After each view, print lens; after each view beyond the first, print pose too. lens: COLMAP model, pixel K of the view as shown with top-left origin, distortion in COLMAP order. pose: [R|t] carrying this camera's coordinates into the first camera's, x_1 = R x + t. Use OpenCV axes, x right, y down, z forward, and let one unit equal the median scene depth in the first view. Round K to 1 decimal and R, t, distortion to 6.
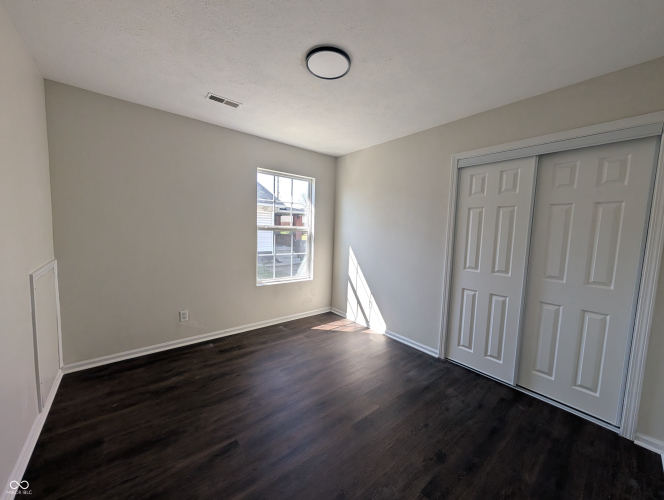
lens RADIAL K [[251.4, 0, 333.3], [0, 251.4, 254.0], [0, 0, 1]] dist [0.000668, 0.000072]
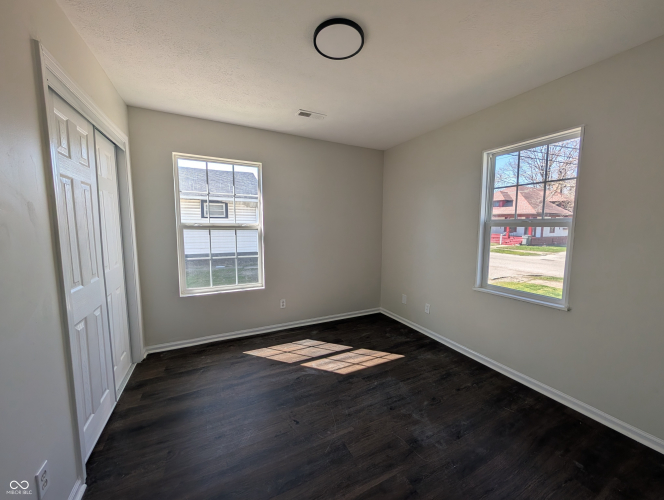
lens RADIAL K [[251.4, 0, 338.3], [0, 251.4, 251.6], [0, 0, 1]] dist [0.000668, 0.000072]
pose [[0.975793, 0.000604, -0.218694, 0.346882], [-0.000124, 0.999998, 0.002207, -0.019810], [0.218695, -0.002127, 0.975791, 0.280675]]
